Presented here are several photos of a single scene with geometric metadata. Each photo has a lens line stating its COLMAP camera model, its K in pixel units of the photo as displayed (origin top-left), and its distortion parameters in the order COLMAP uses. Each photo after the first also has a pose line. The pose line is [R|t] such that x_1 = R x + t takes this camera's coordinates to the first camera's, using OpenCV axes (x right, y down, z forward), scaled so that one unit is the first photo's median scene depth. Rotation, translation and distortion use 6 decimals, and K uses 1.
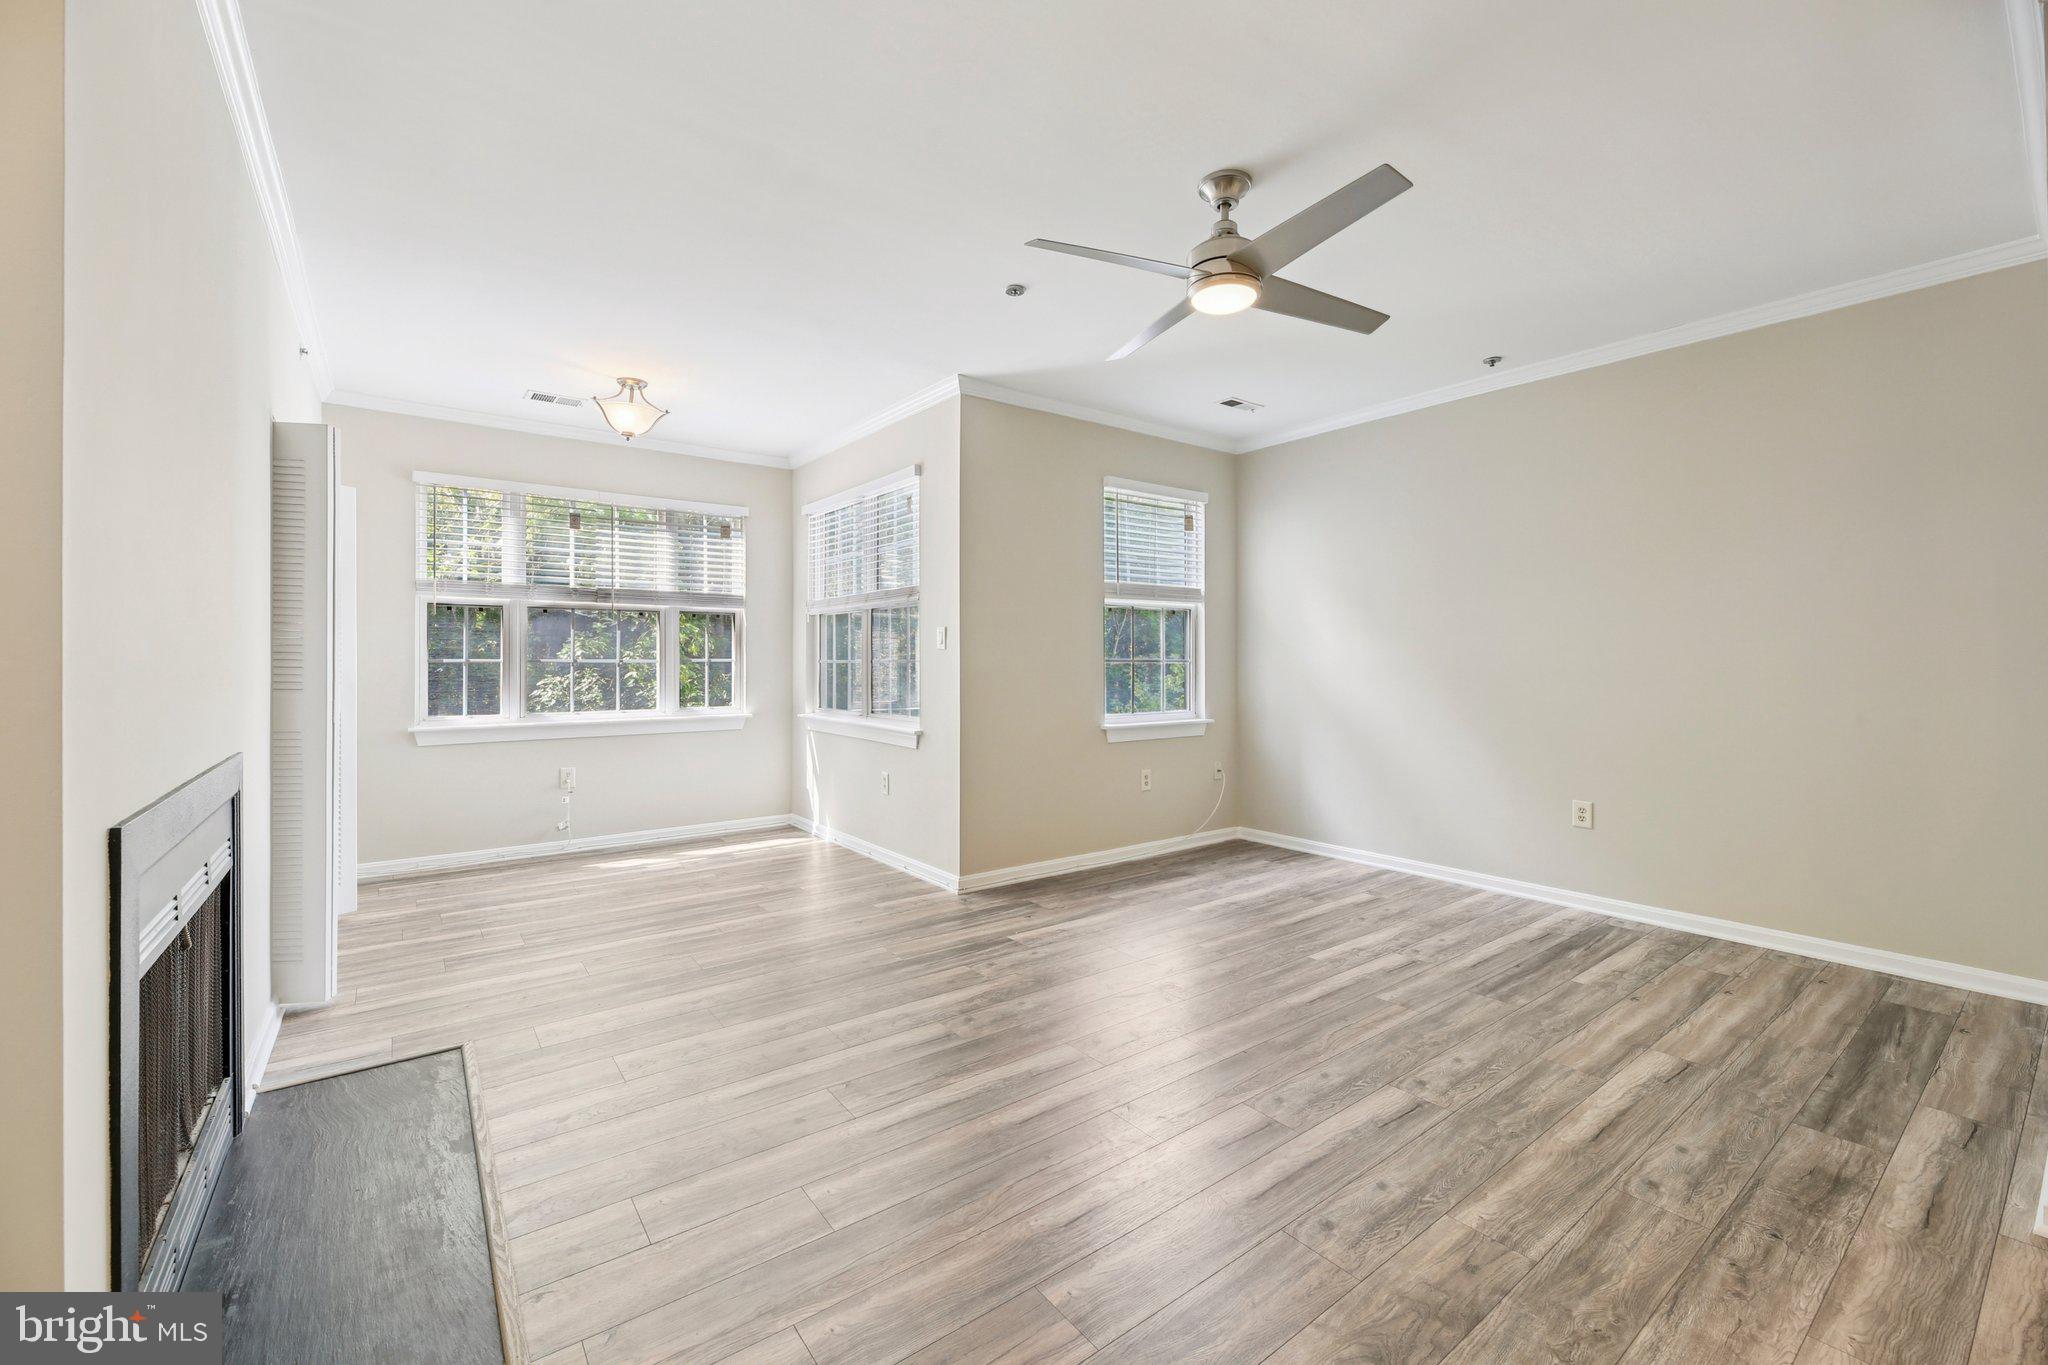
lens RADIAL K [[837.2, 0, 1018.0], [0, 837.2, 654.9], [0, 0, 1]] dist [-0.002911, -0.002260]
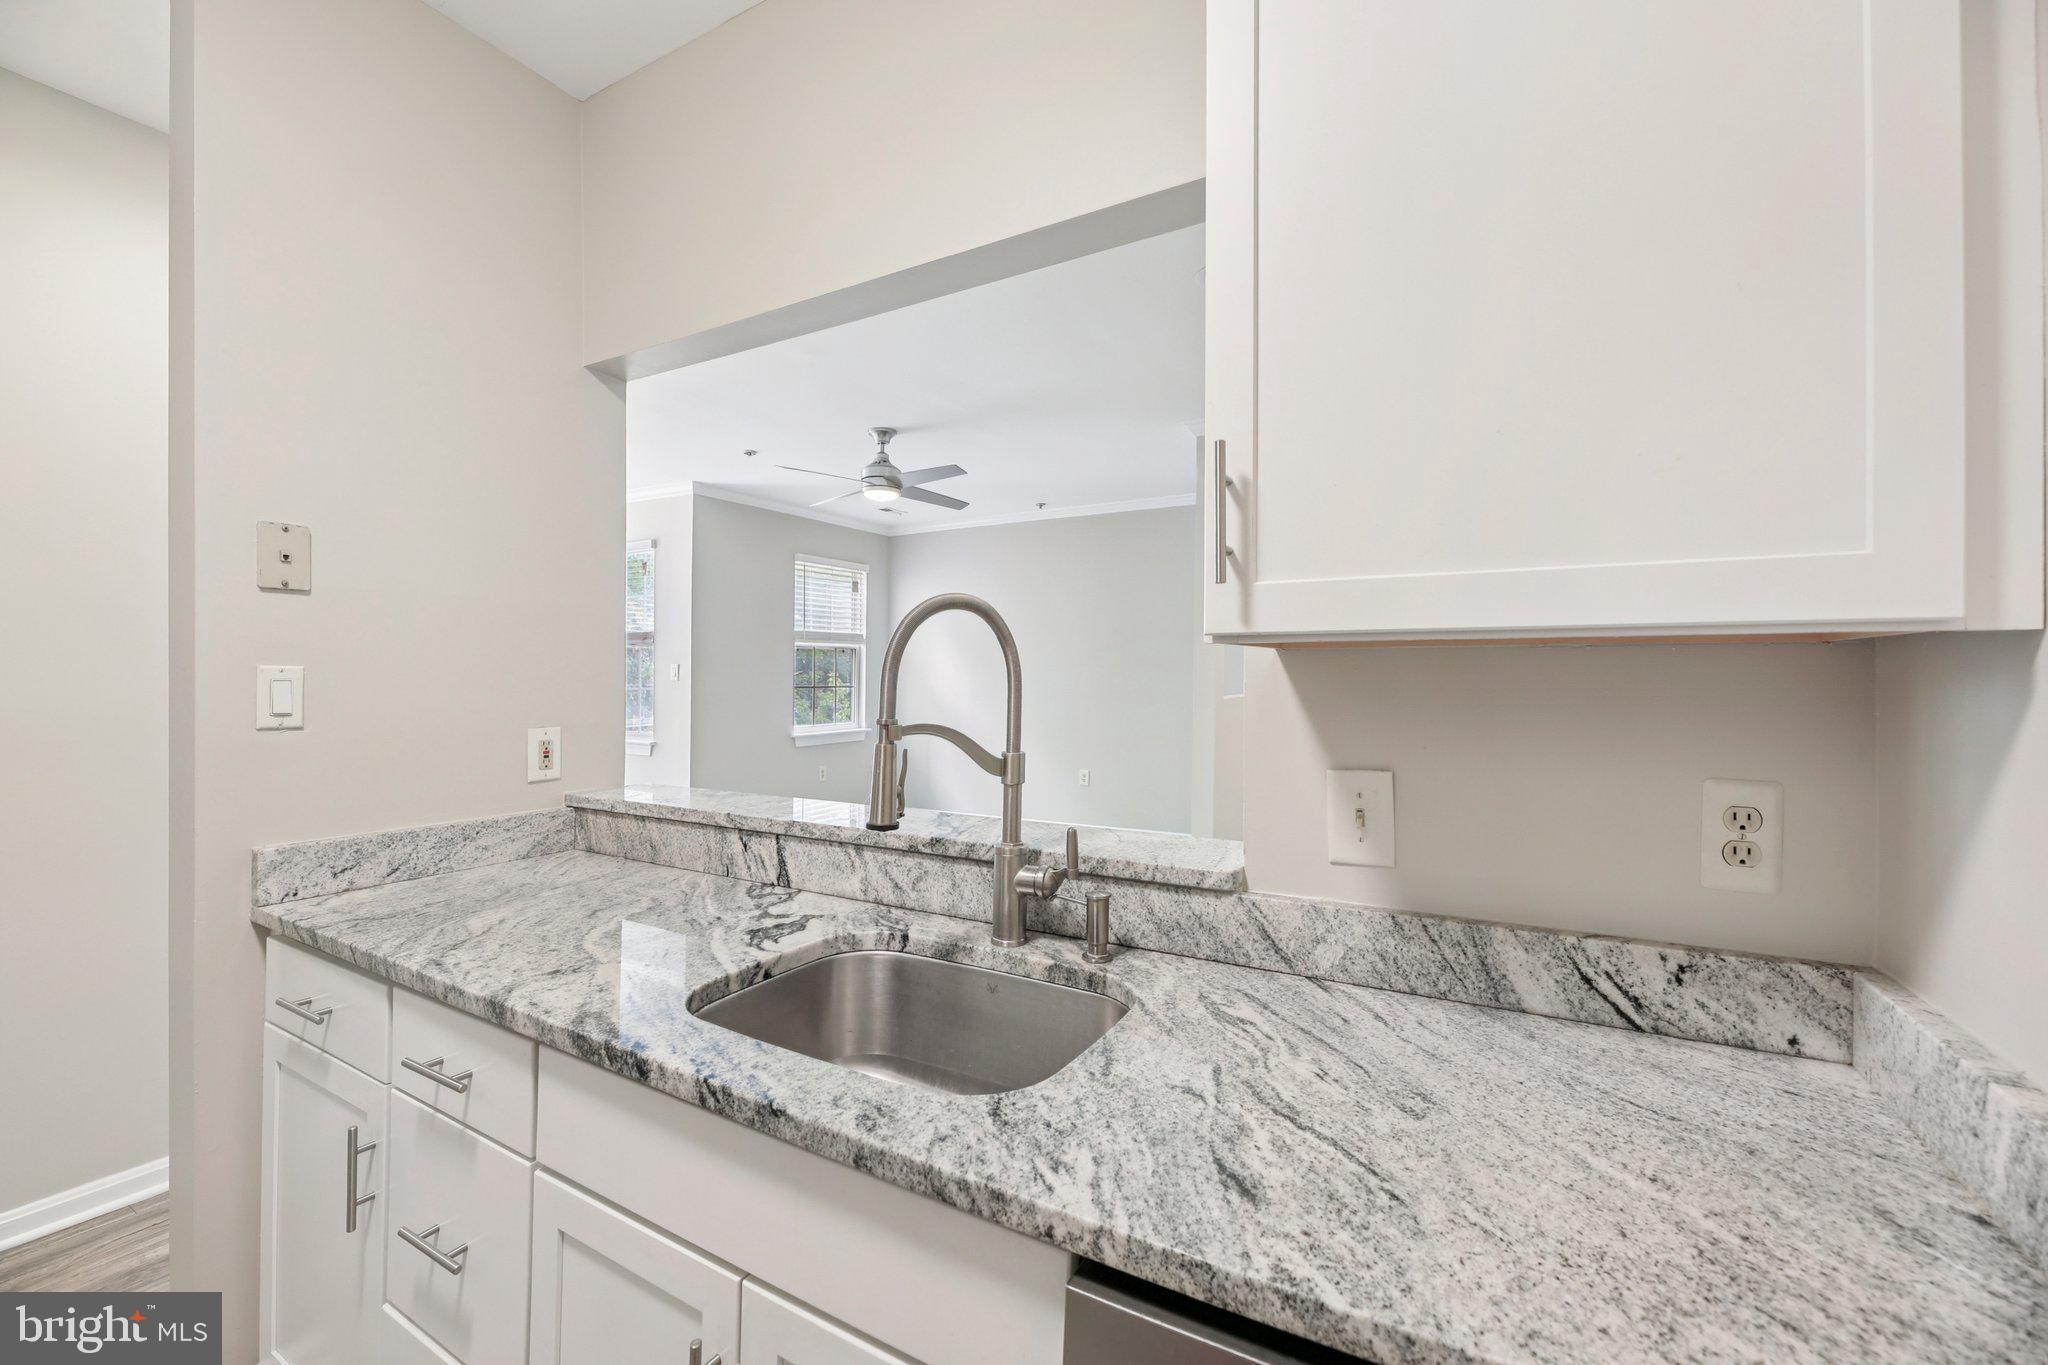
lens RADIAL K [[837.2, 0, 988.4], [0, 837.2, 667.0], [0, 0, 1]] dist [-0.002911, -0.002260]
pose [[0.931150, 0.001112, 0.364635, -0.194106], [0.000727, 0.999988, -0.004905, -0.036172], [-0.364636, 0.004832, 0.931138, -0.747515]]
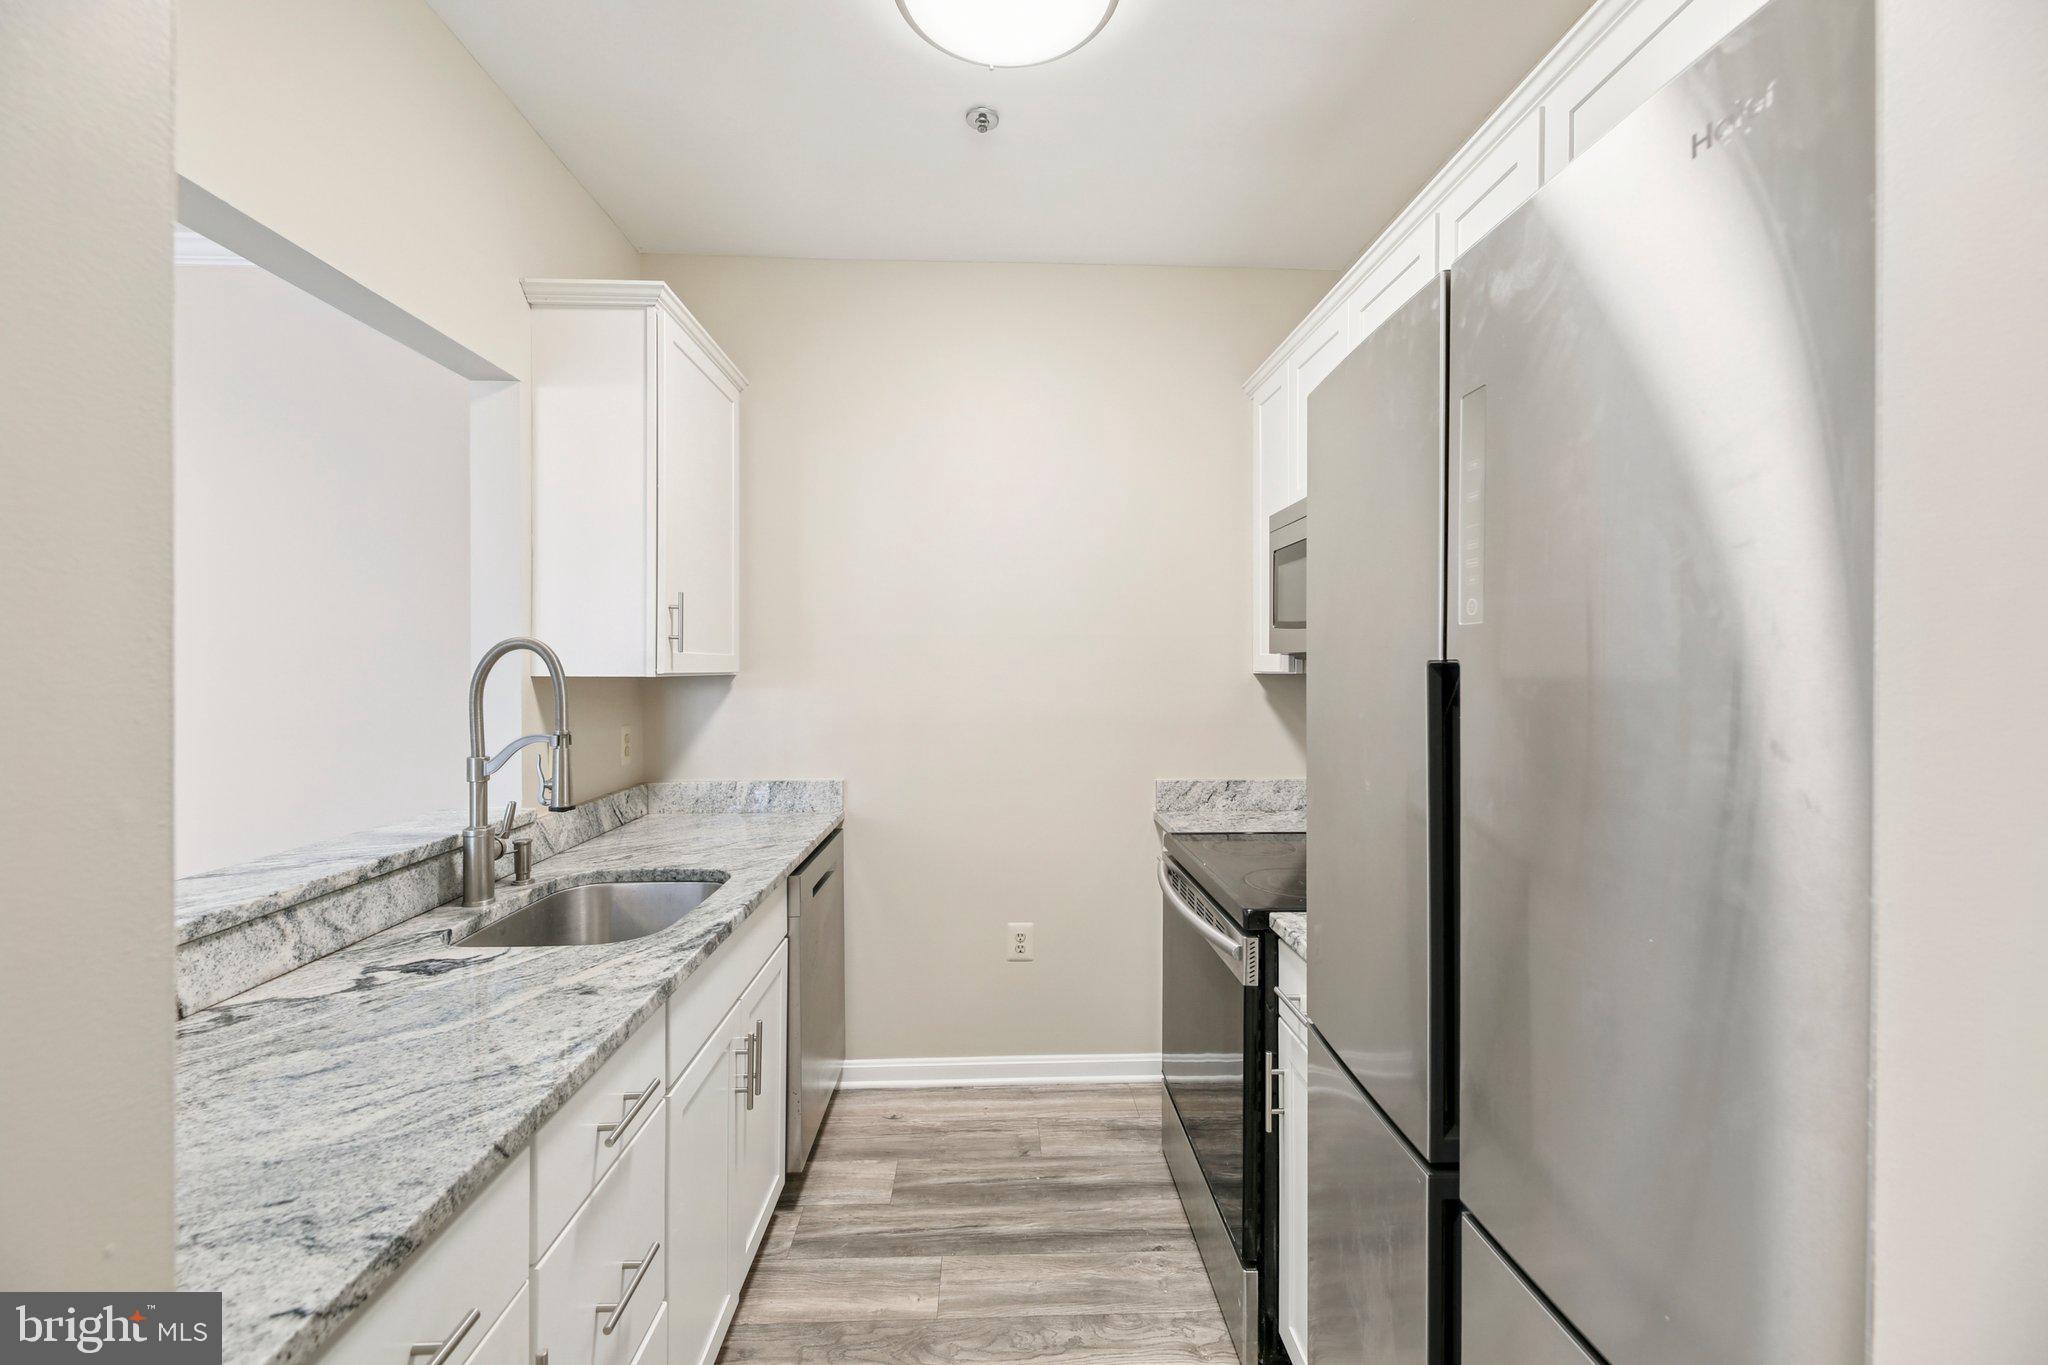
lens RADIAL K [[837.2, 0, 1031.2], [0, 837.2, 659.7], [0, 0, 1]] dist [-0.002911, -0.002260]
pose [[-0.821593, 0.000501, 0.570074, -0.661717], [-0.003451, 0.999977, -0.005852, -0.058940], [-0.570064, -0.006776, -0.821573, -0.086091]]
